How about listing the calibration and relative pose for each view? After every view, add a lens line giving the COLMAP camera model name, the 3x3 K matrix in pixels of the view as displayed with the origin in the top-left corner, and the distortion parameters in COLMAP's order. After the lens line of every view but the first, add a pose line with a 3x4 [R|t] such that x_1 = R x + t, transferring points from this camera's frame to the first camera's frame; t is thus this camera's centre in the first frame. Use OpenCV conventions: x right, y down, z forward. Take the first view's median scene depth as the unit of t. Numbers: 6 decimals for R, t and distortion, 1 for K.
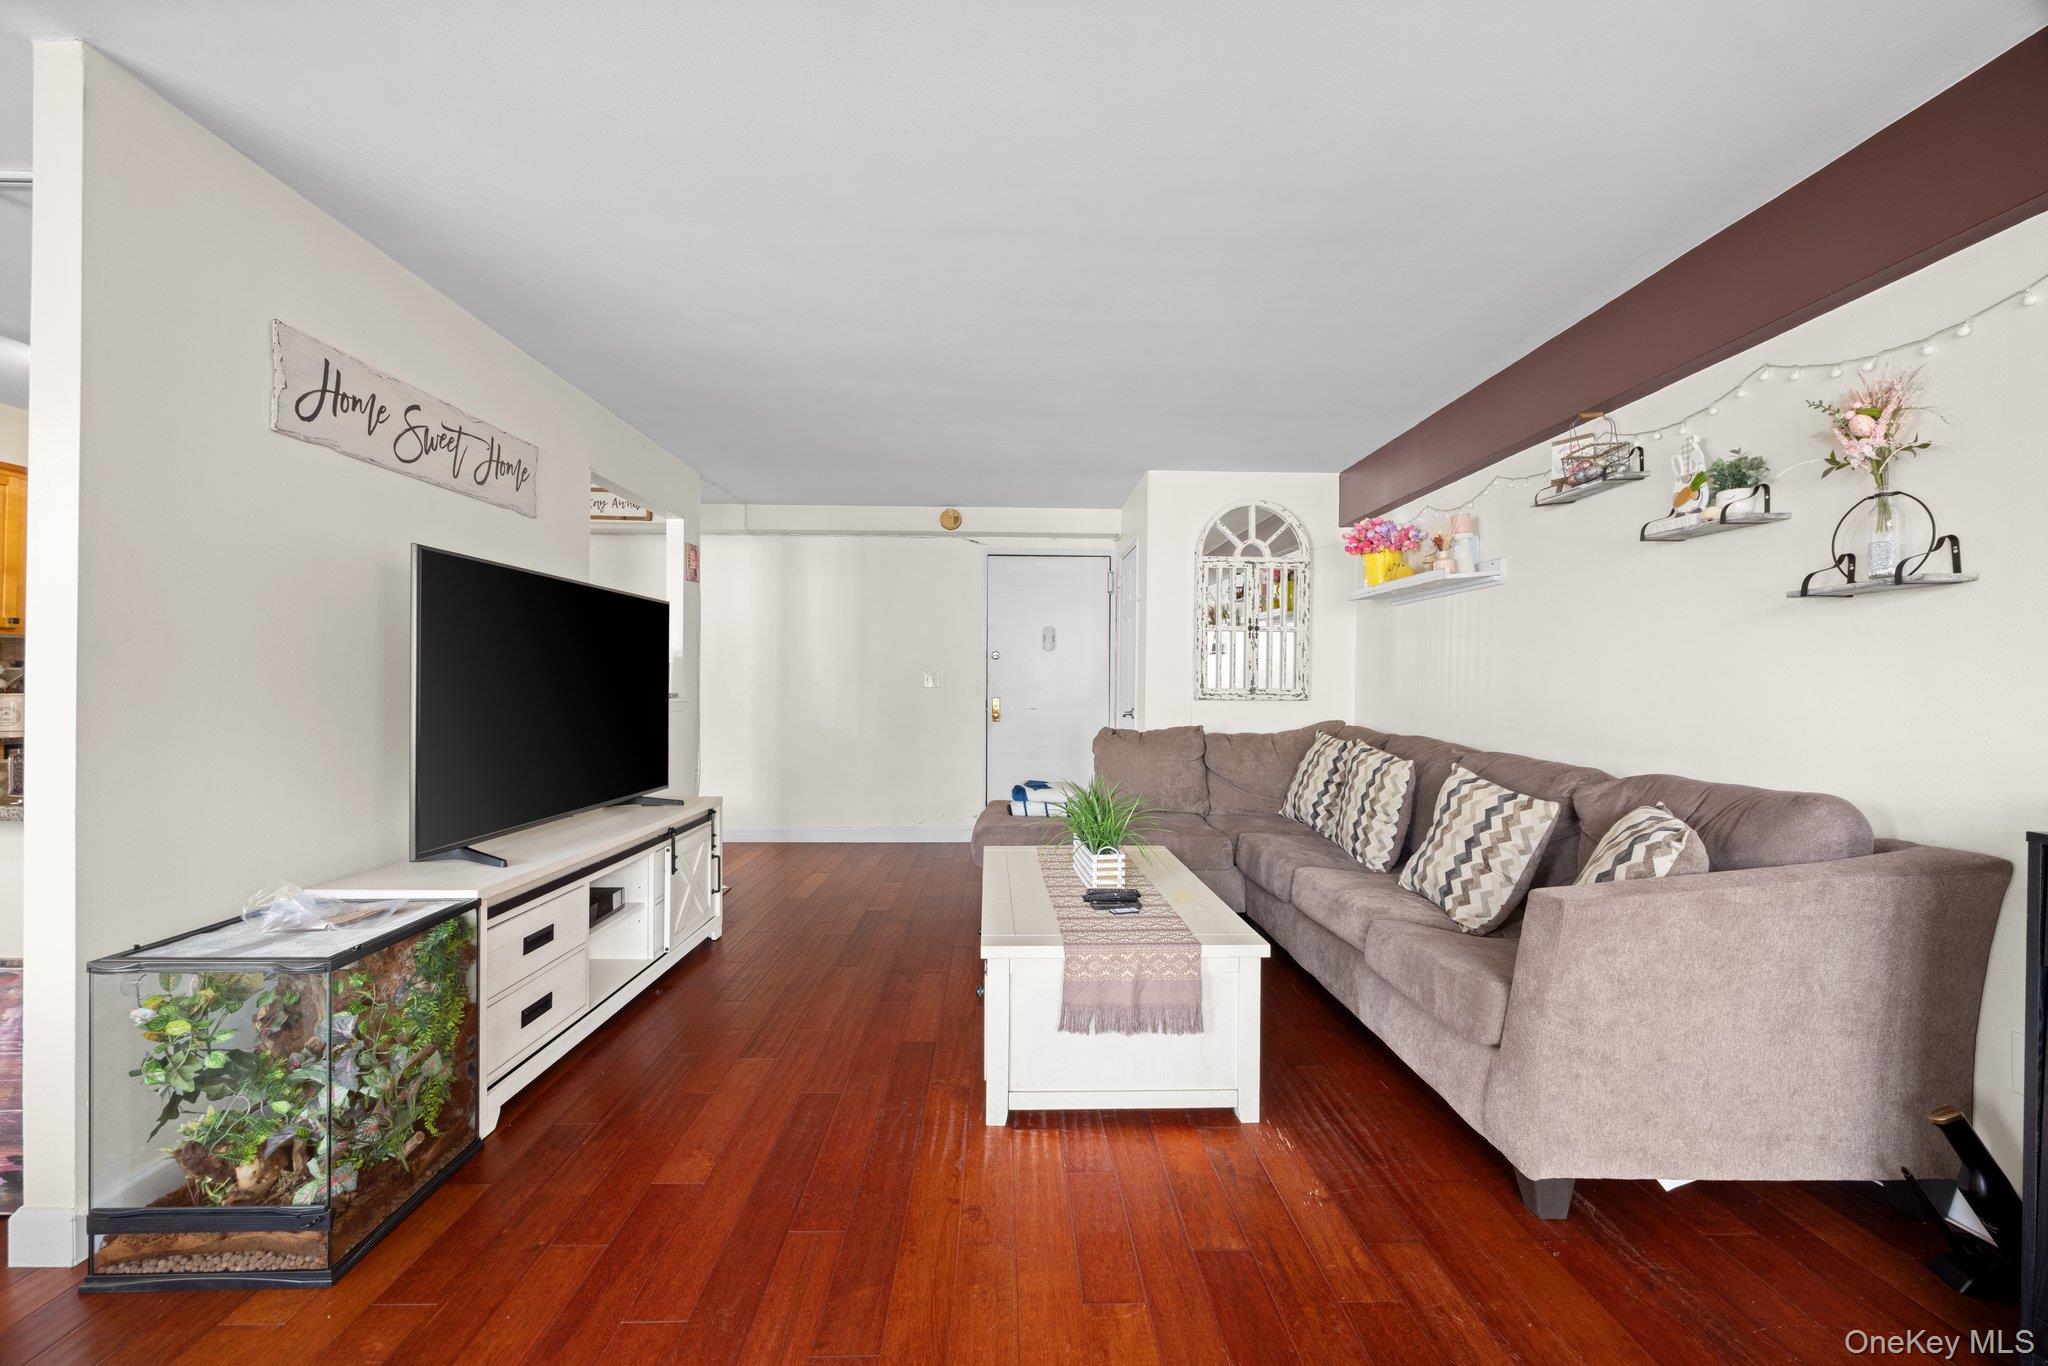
lens RADIAL K [[787.2, 0, 1028.8], [0, 787.2, 688.6], [0, 0, 1]] dist [-0.003722, 0.000130]
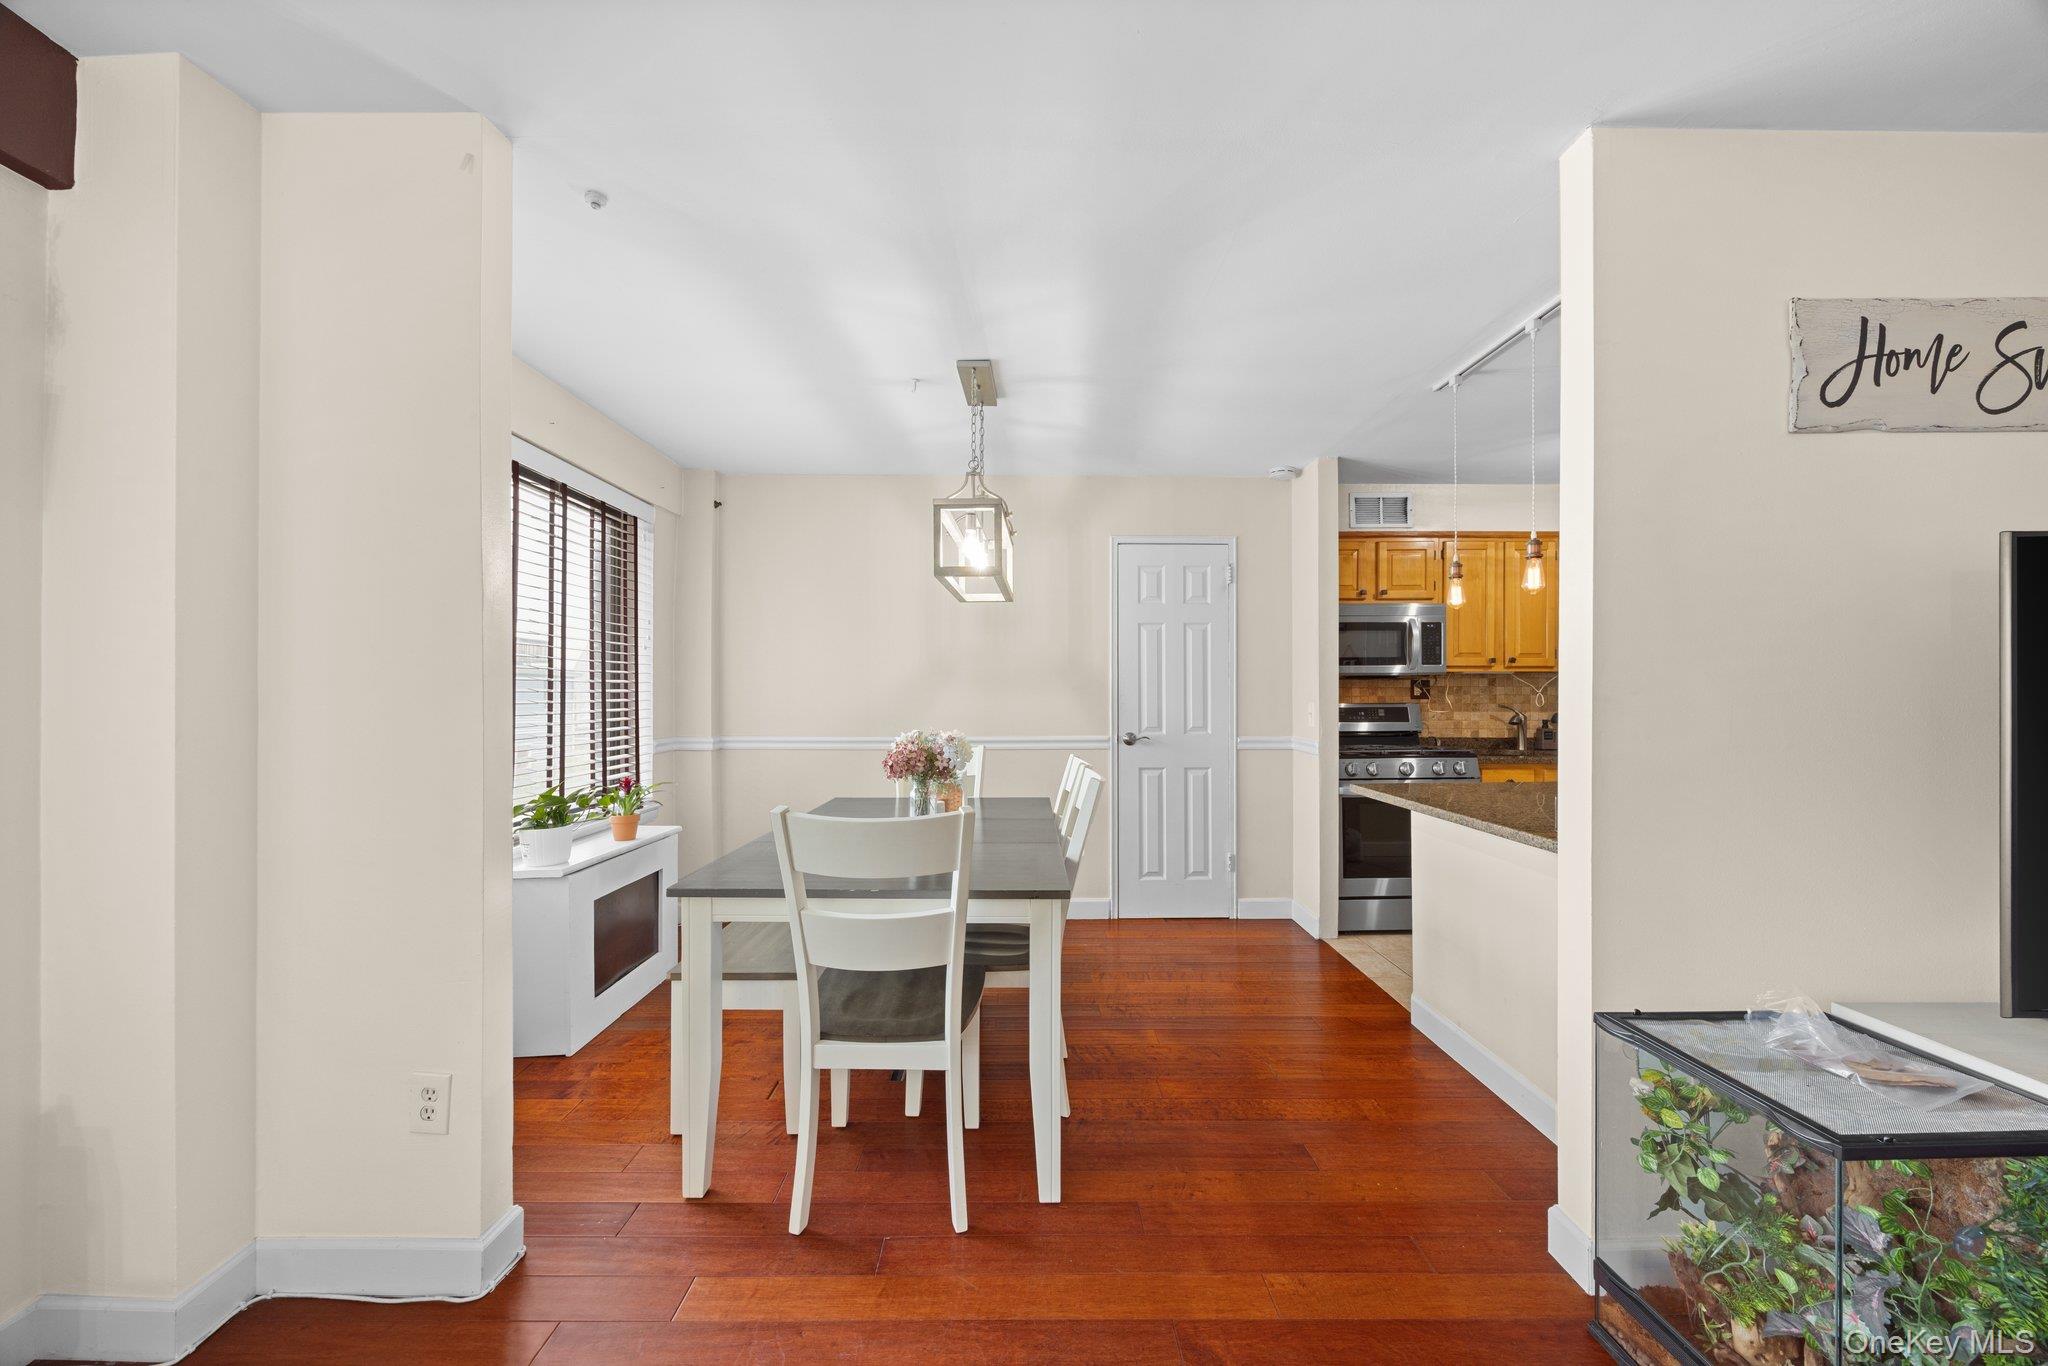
lens RADIAL K [[787.2, 0, 1012.8], [0, 787.2, 689.5], [0, 0, 1]] dist [-0.003722, 0.000130]
pose [[-0.028141, -0.011457, -0.999538, -0.103749], [-0.005819, 0.999919, -0.011298, -0.039159], [0.999587, 0.005499, -0.028205, 0.183440]]
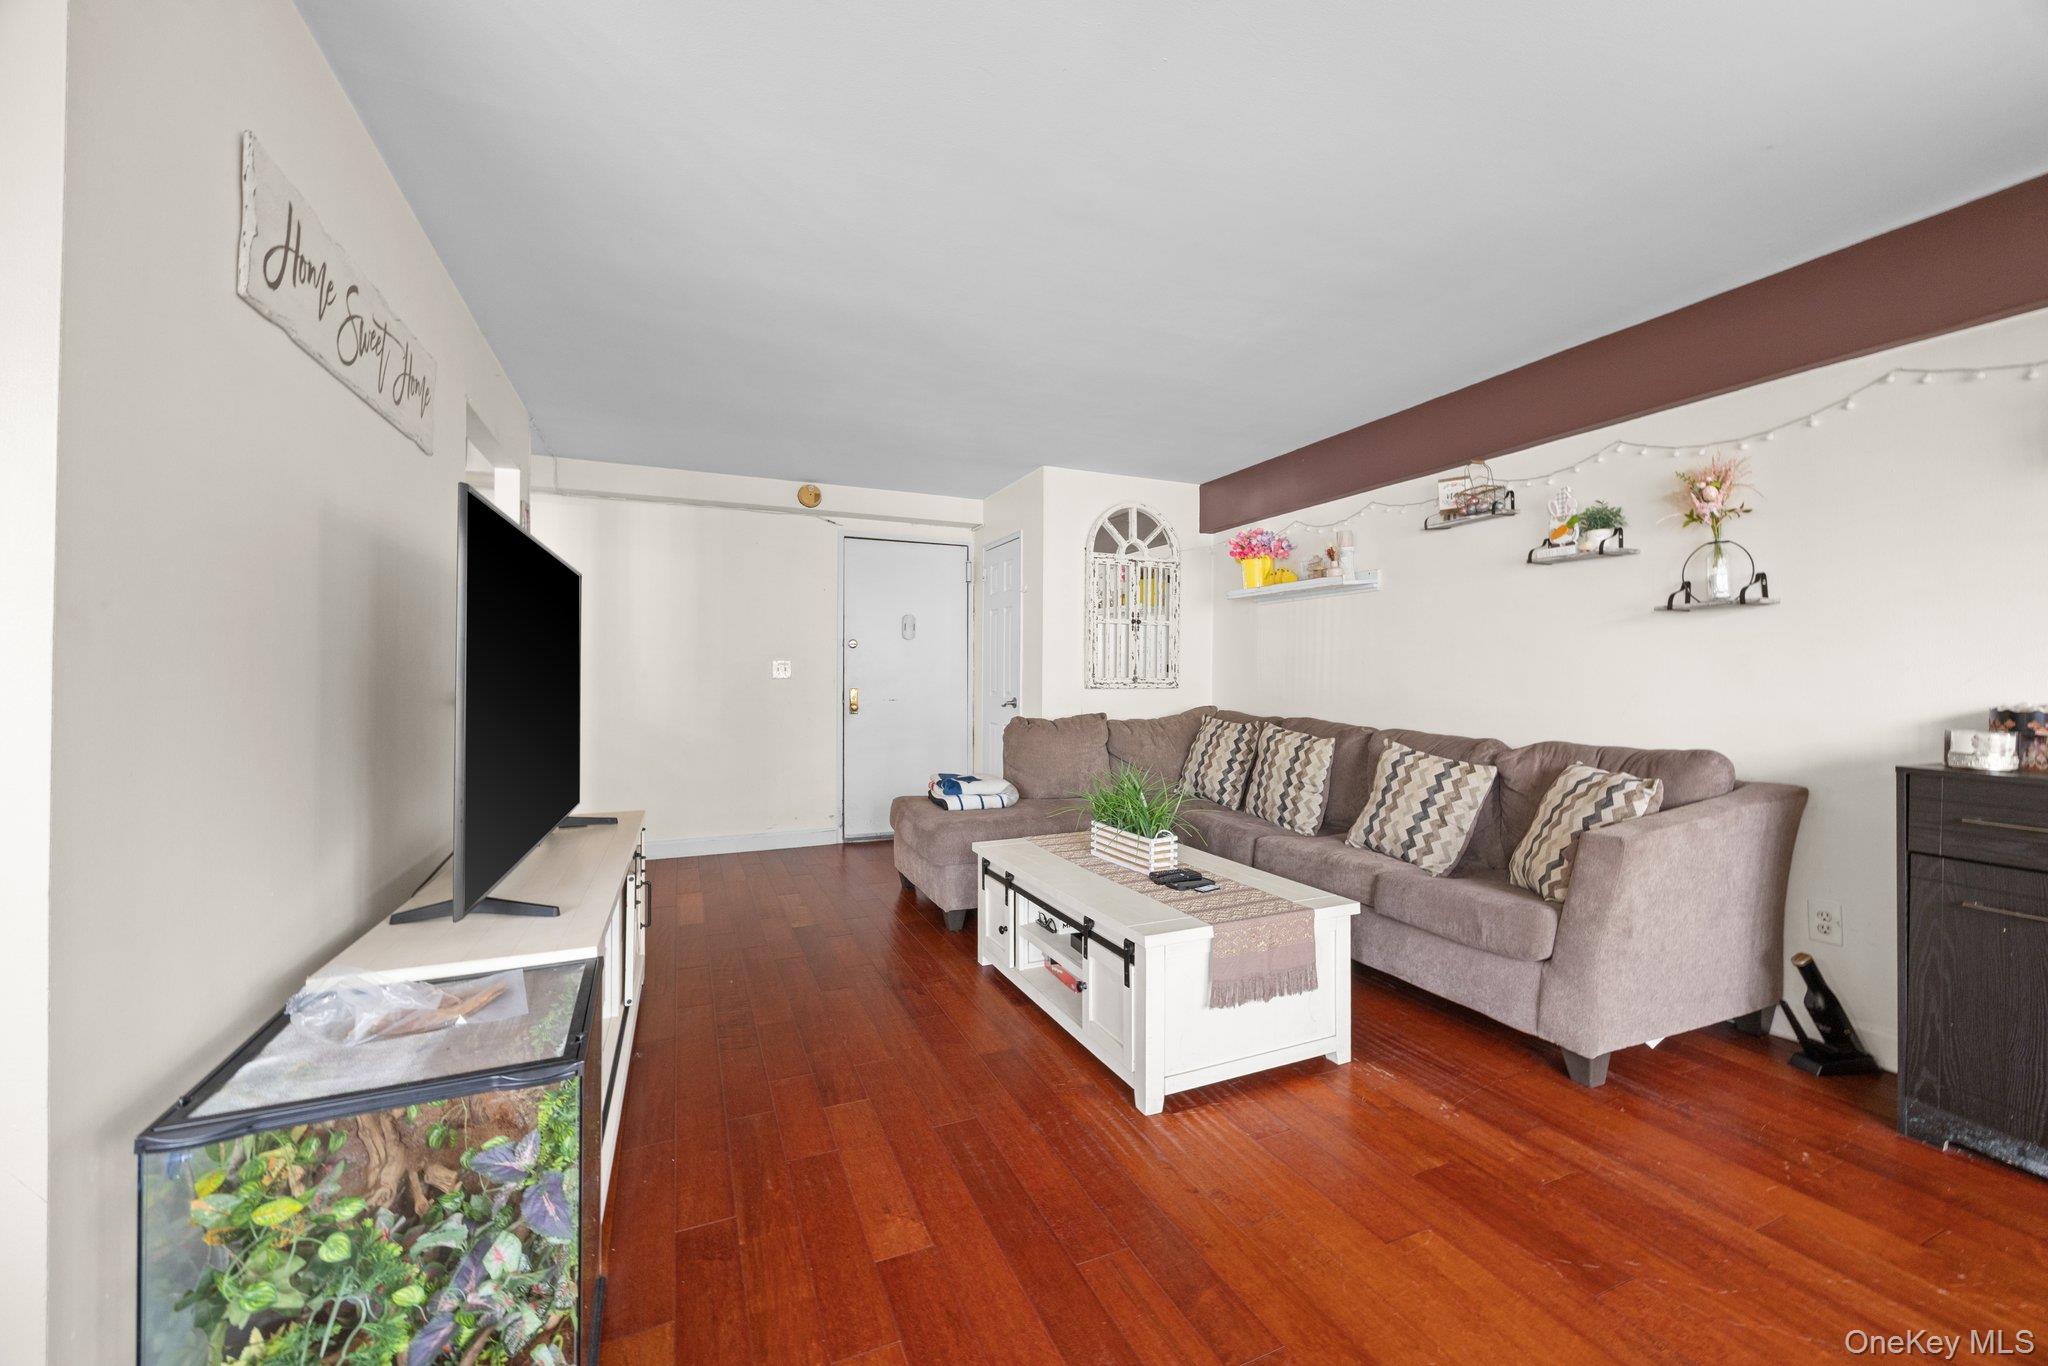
lens RADIAL K [[787.2, 0, 1037.7], [0, 787.2, 670.9], [0, 0, 1]] dist [-0.003722, 0.000130]
pose [[0.924481, -0.001099, 0.381227, -0.543038], [0.004662, 0.999954, -0.008422, -0.001712], [-0.381200, 0.009563, 0.924443, 0.119449]]
